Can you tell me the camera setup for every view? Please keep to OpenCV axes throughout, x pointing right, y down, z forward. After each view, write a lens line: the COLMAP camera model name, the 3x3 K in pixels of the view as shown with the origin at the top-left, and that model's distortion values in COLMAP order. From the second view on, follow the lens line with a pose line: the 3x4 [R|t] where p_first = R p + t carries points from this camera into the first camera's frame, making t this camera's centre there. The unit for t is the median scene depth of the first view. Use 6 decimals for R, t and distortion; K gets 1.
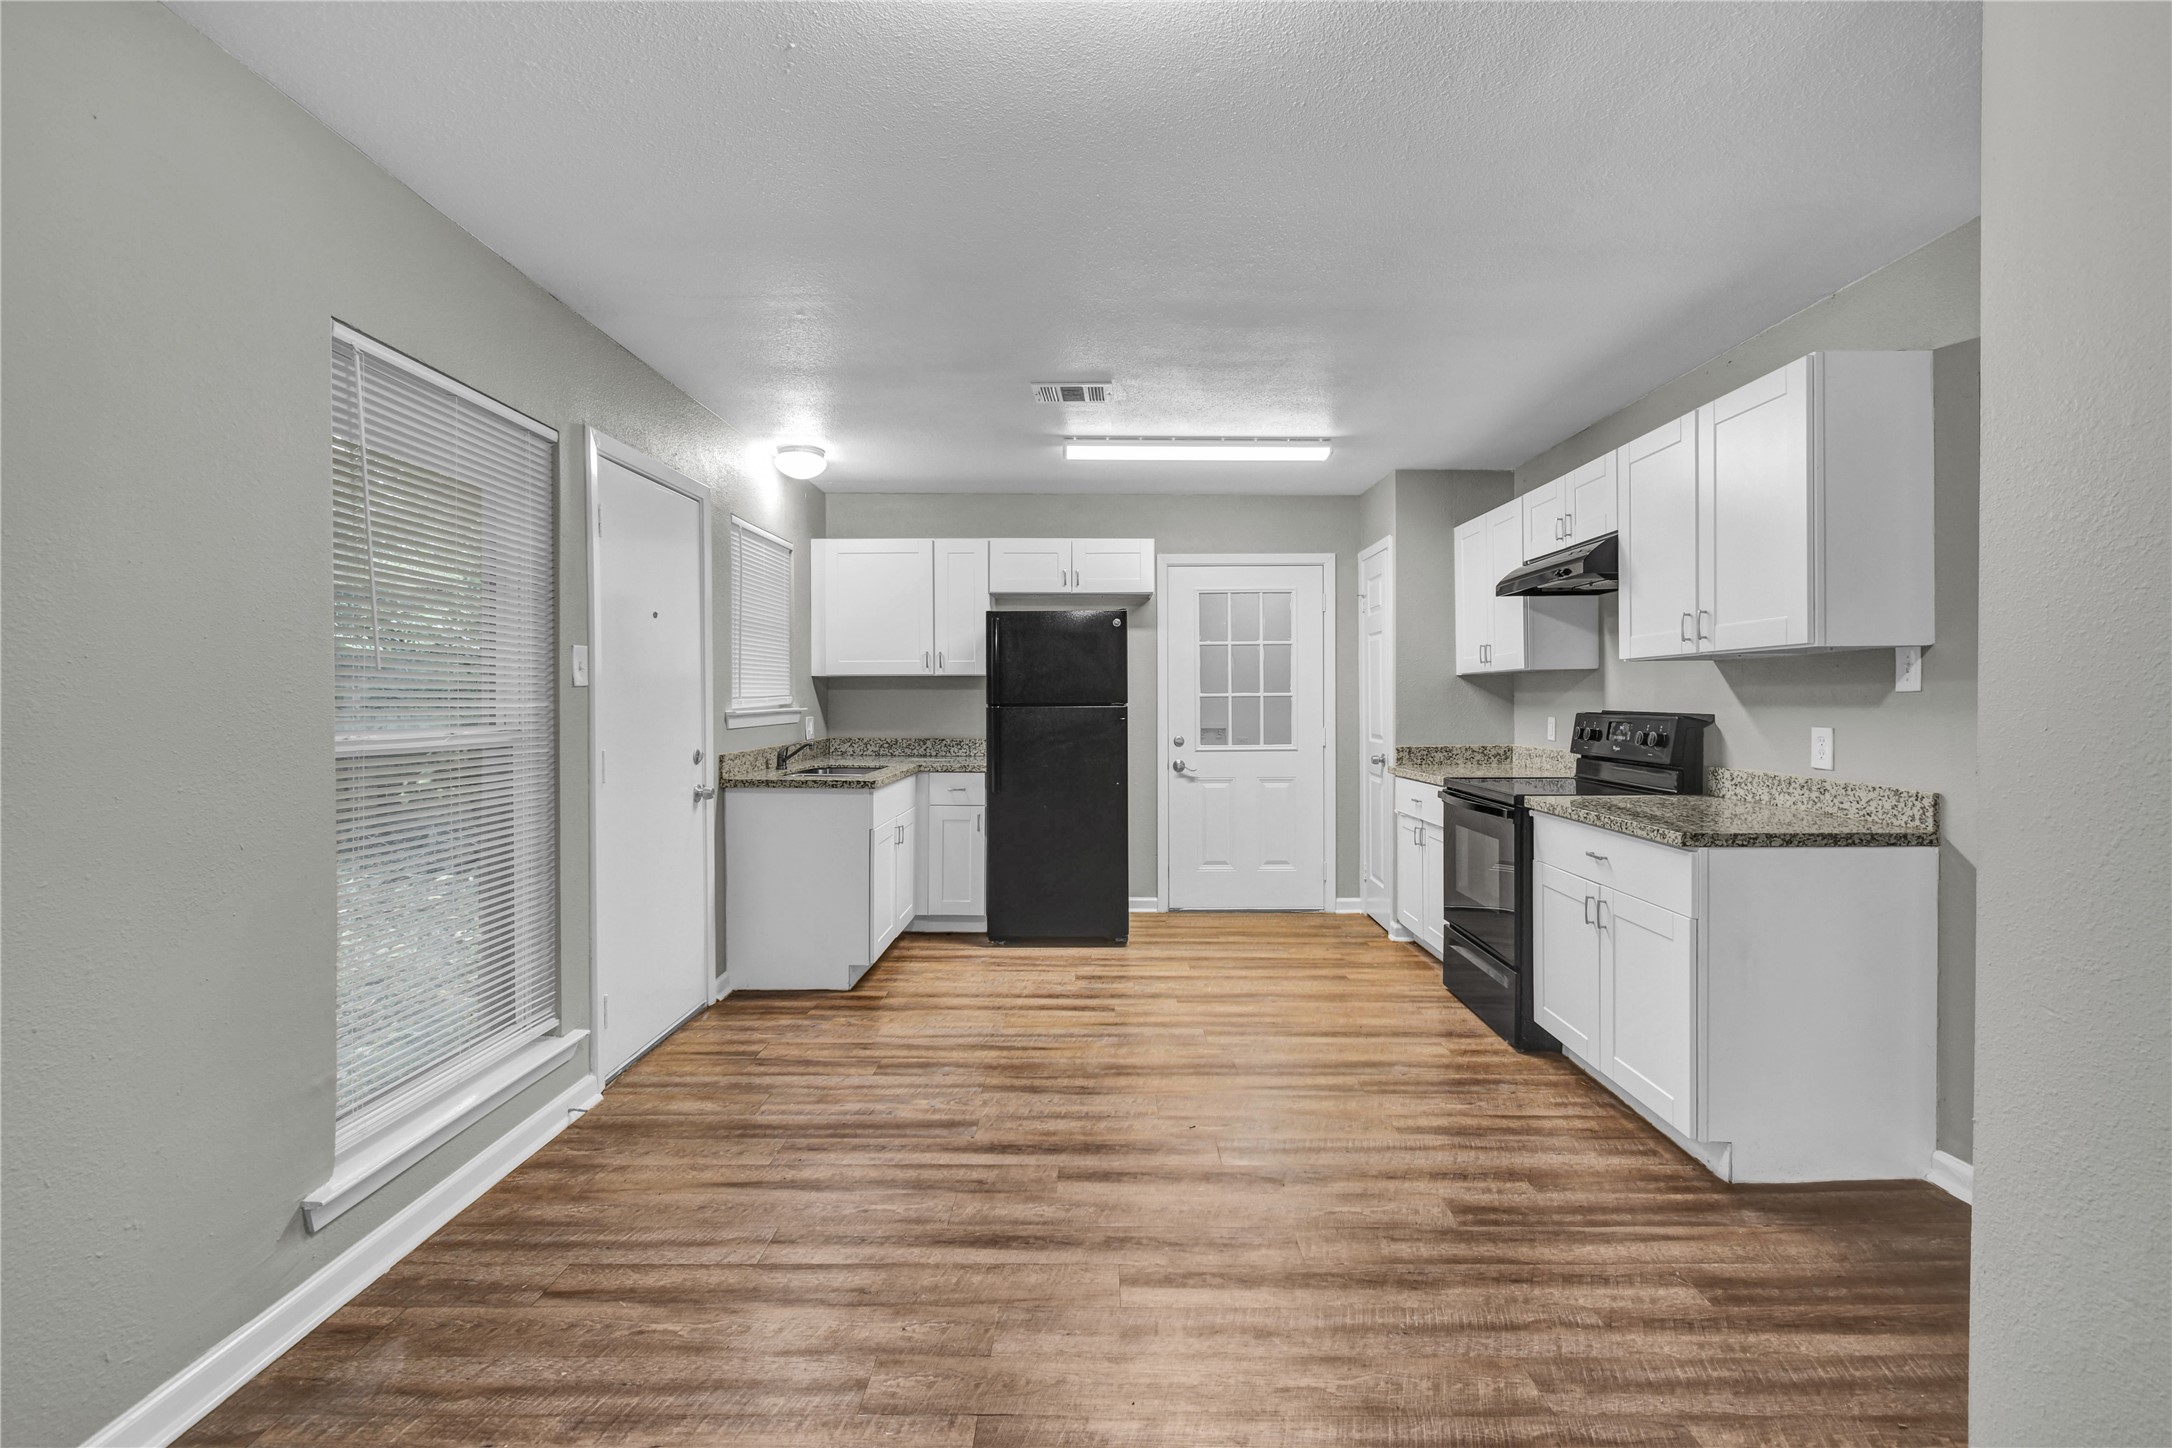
lens RADIAL K [[964.5, 0, 1108.2], [0, 964.5, 713.0], [0, 0, 1]] dist [0.004326, -0.003080]
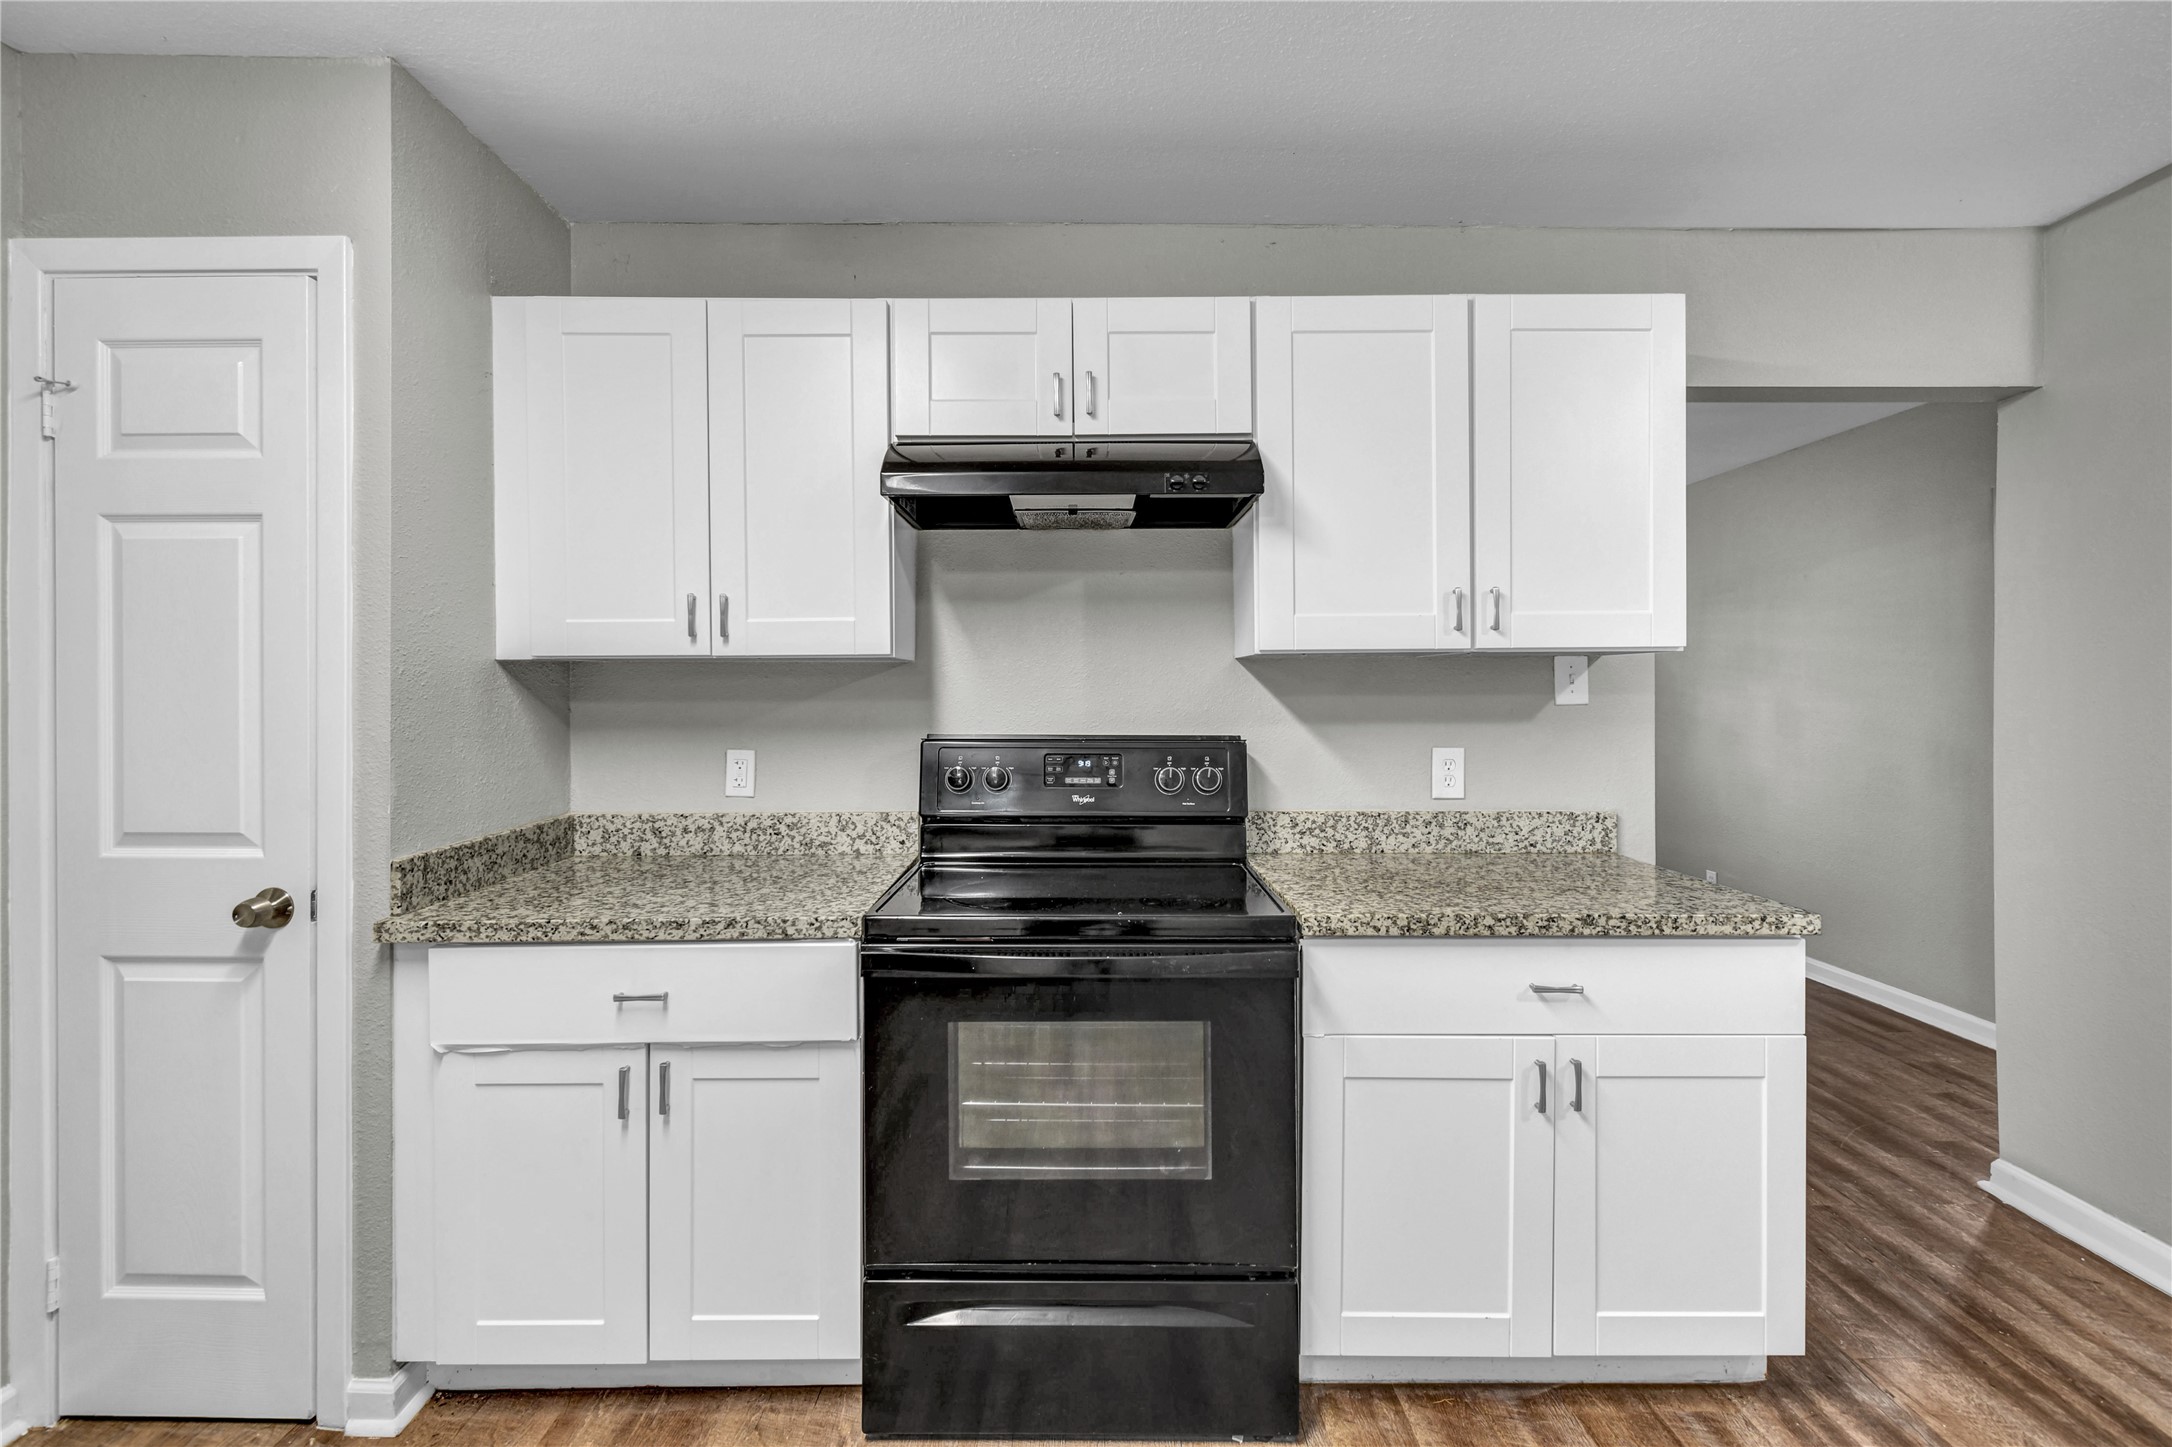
lens RADIAL K [[964.5, 0, 1083.3], [0, 964.5, 691.1], [0, 0, 1]] dist [0.004326, -0.003080]
pose [[0.001451, 0.007032, 0.999974, -0.061617], [0.017042, 0.999830, -0.007056, -0.025144], [-0.999854, 0.017052, 0.001331, 1.015638]]
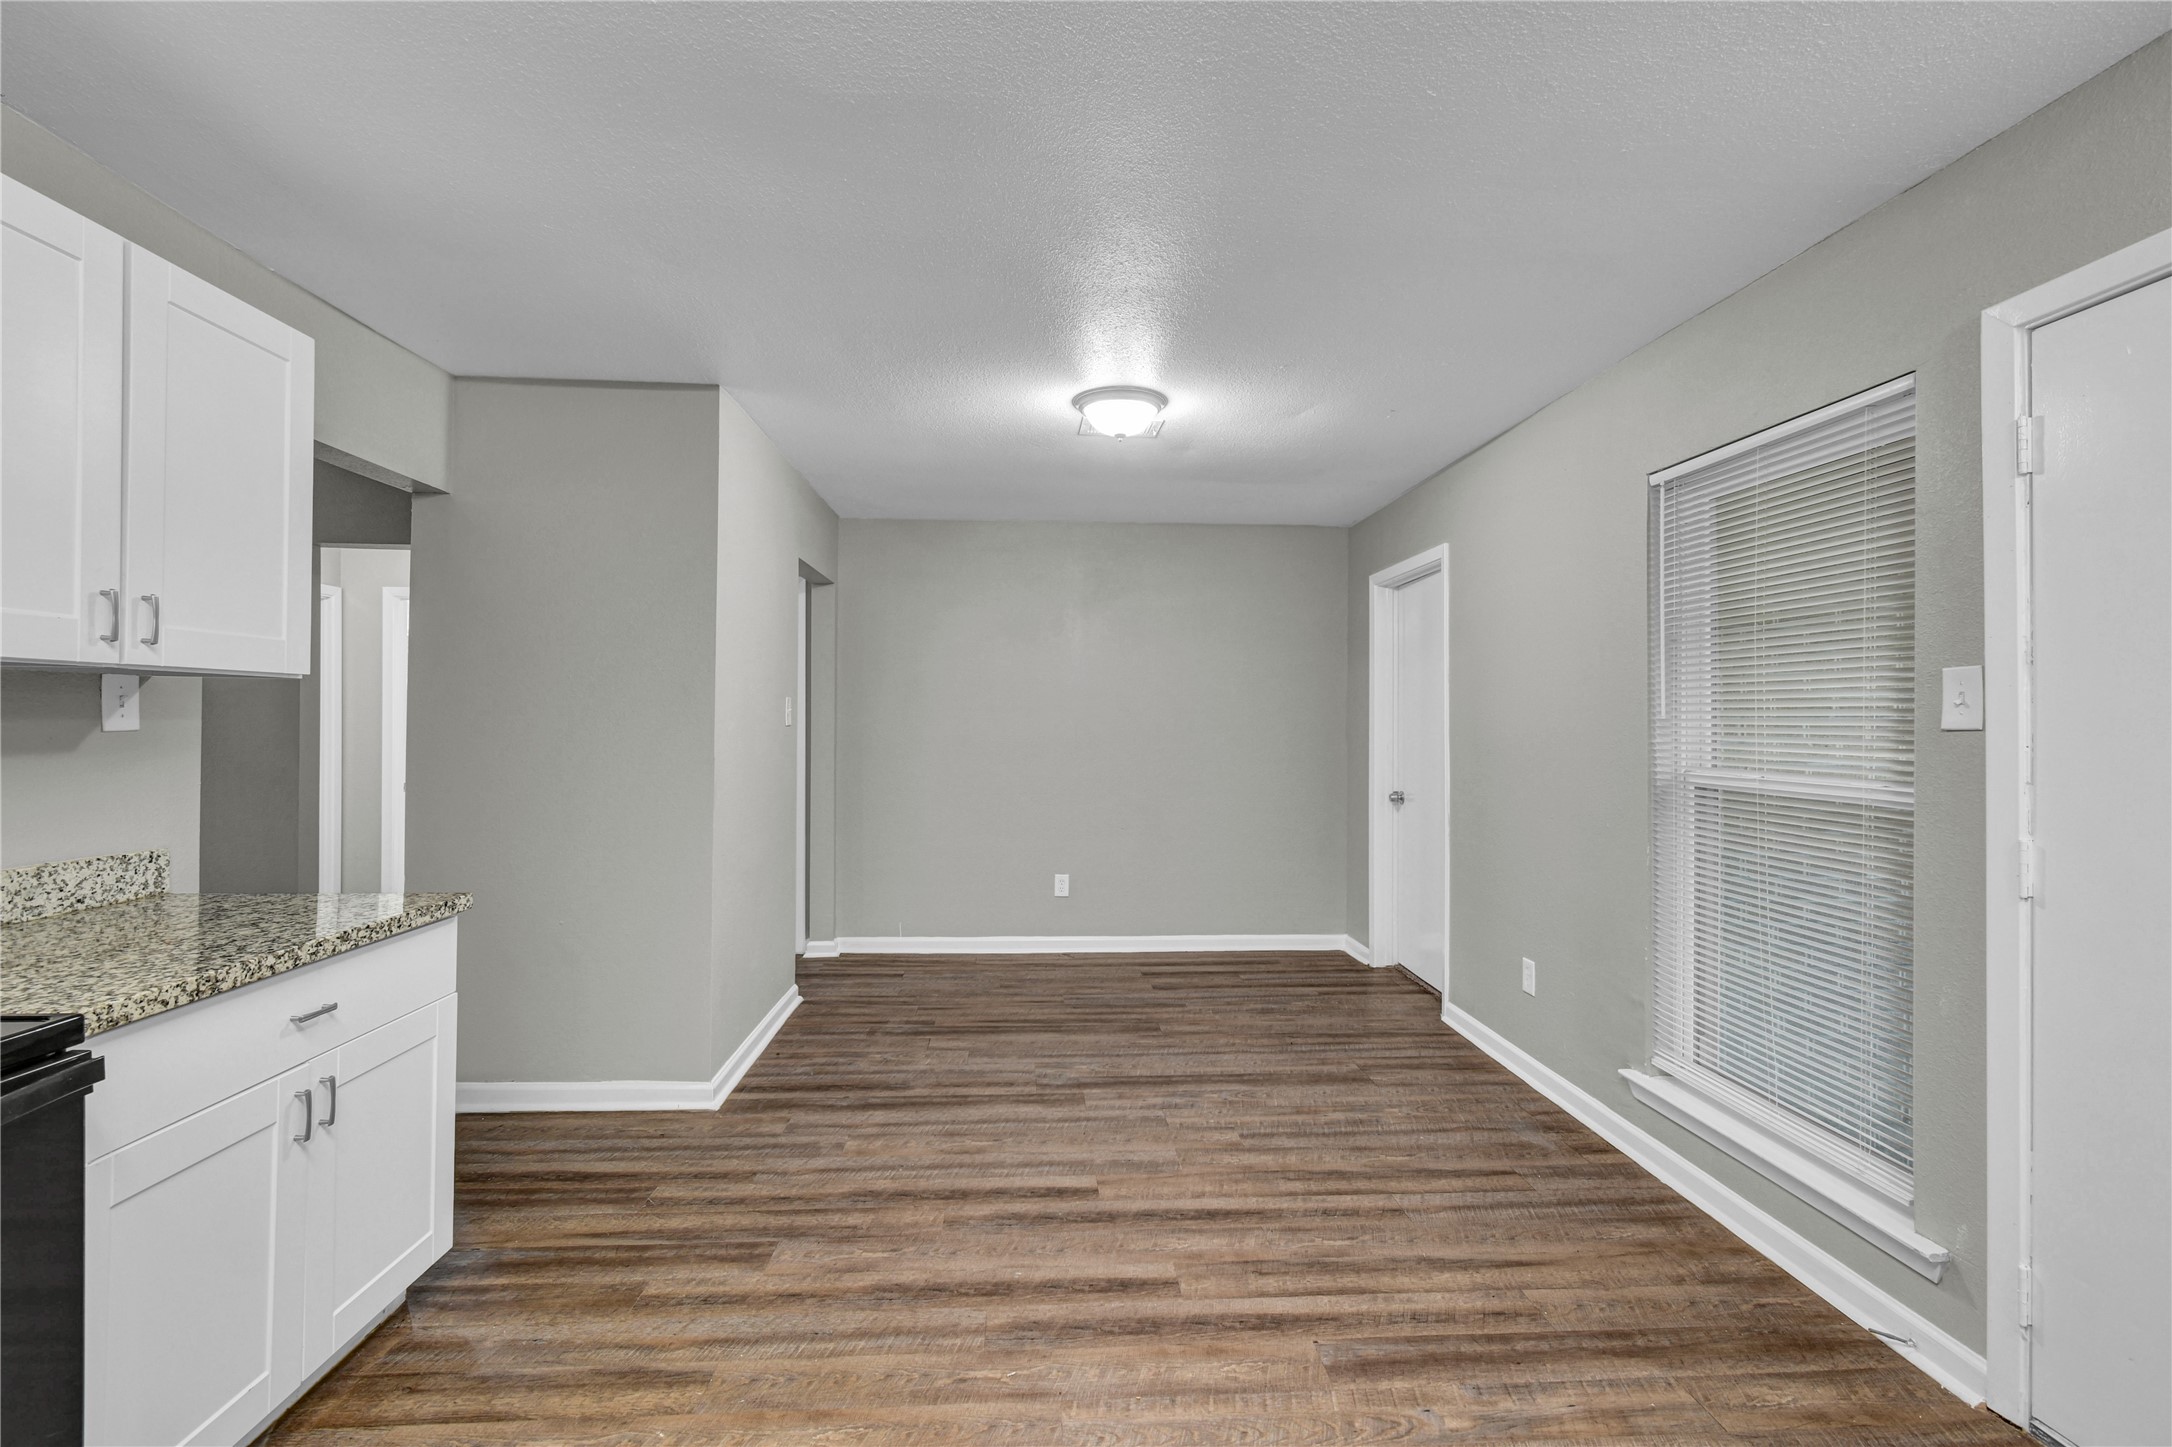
lens RADIAL K [[964.5, 0, 1096.2], [0, 964.5, 720.1], [0, 0, 1]] dist [0.004326, -0.003080]
pose [[-0.998038, -0.004532, -0.062447, 0.054975], [-0.005328, 0.999906, 0.012595, -0.031258], [0.062384, 0.012903, -0.997969, 1.278586]]
